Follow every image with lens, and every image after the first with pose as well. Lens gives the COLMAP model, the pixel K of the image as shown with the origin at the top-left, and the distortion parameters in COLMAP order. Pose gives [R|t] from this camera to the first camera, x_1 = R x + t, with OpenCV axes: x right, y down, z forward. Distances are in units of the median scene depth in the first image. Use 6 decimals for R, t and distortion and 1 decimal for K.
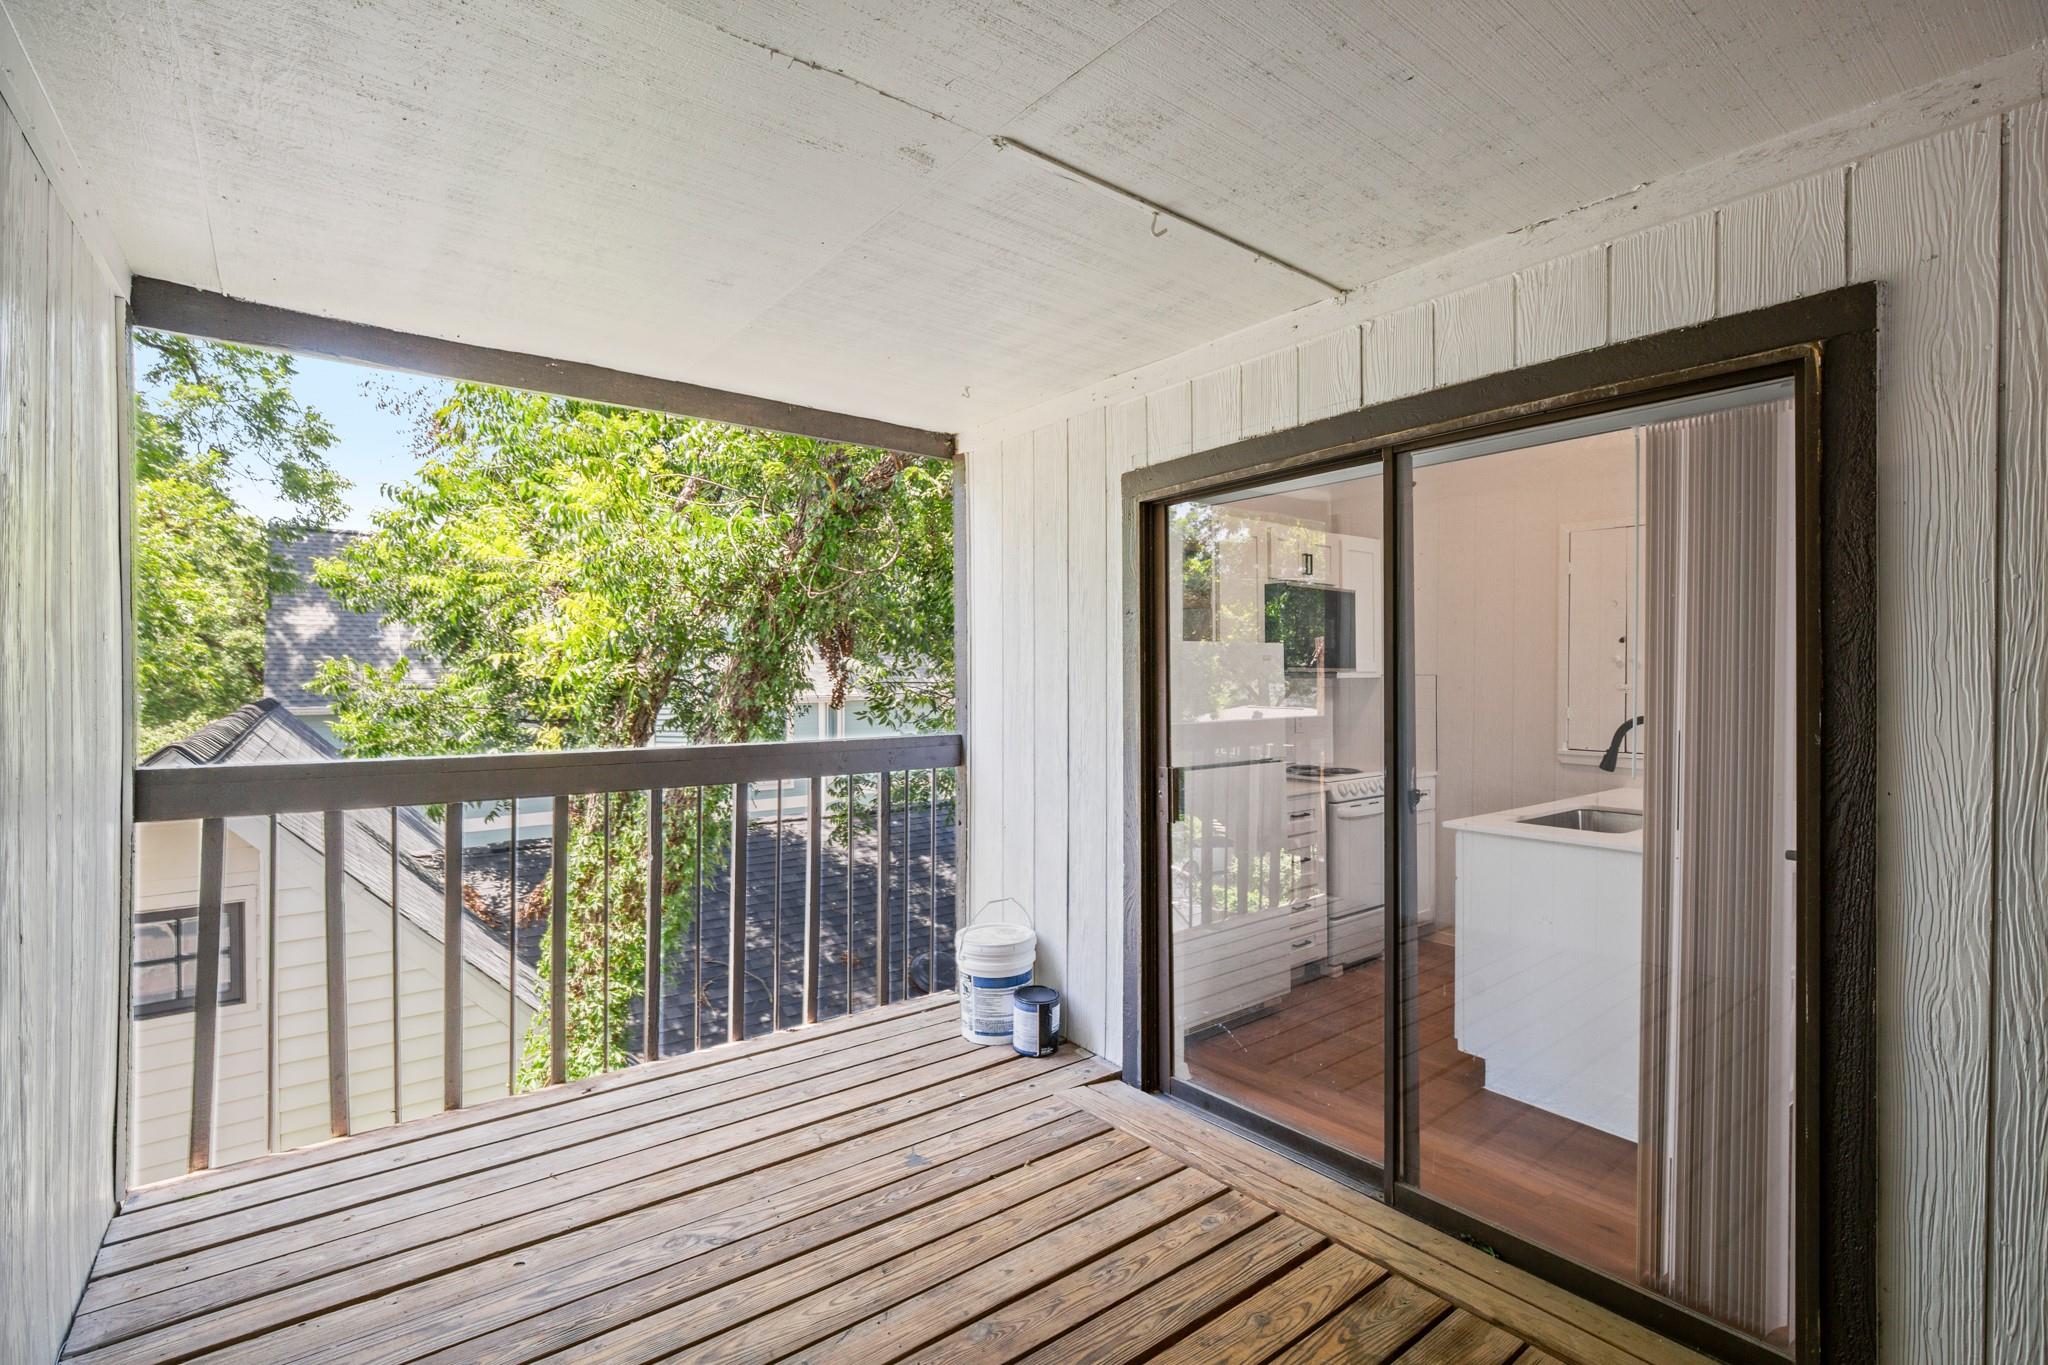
lens RADIAL K [[949.5, 0, 1040.6], [0, 949.5, 686.2], [0, 0, 1]] dist [-0.003297, -0.000067]
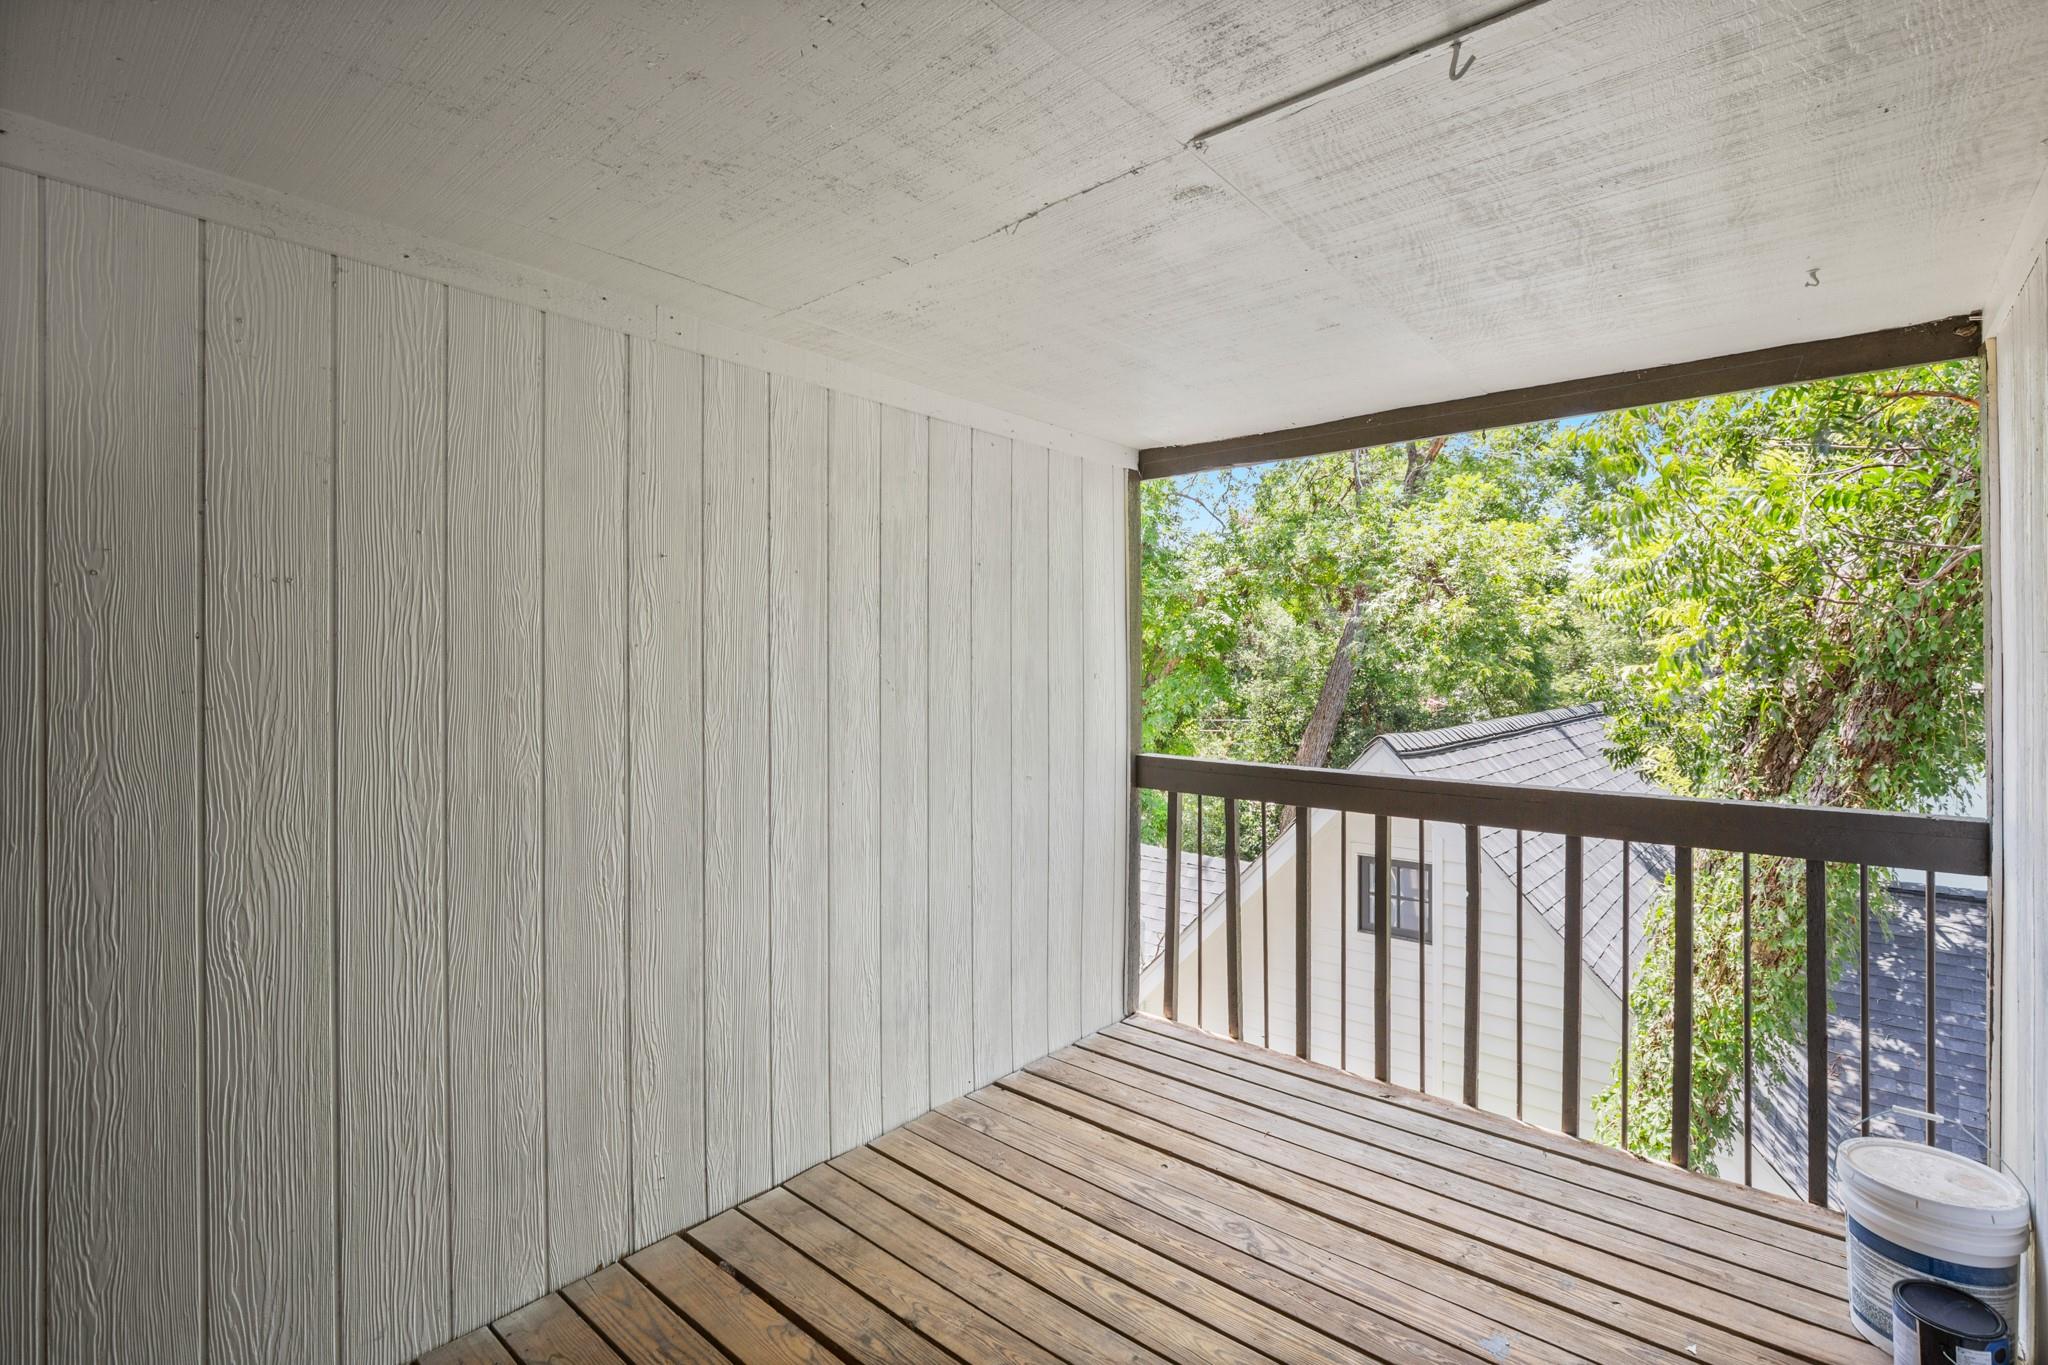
lens RADIAL K [[949.5, 0, 1040.6], [0, 949.5, 686.2], [0, 0, 1]] dist [-0.003297, -0.000067]
pose [[0.192346, 0.023515, -0.981045, 0.492175], [-0.010387, 0.999706, 0.021925, -0.053690], [0.981272, 0.005973, 0.192534, 0.421547]]
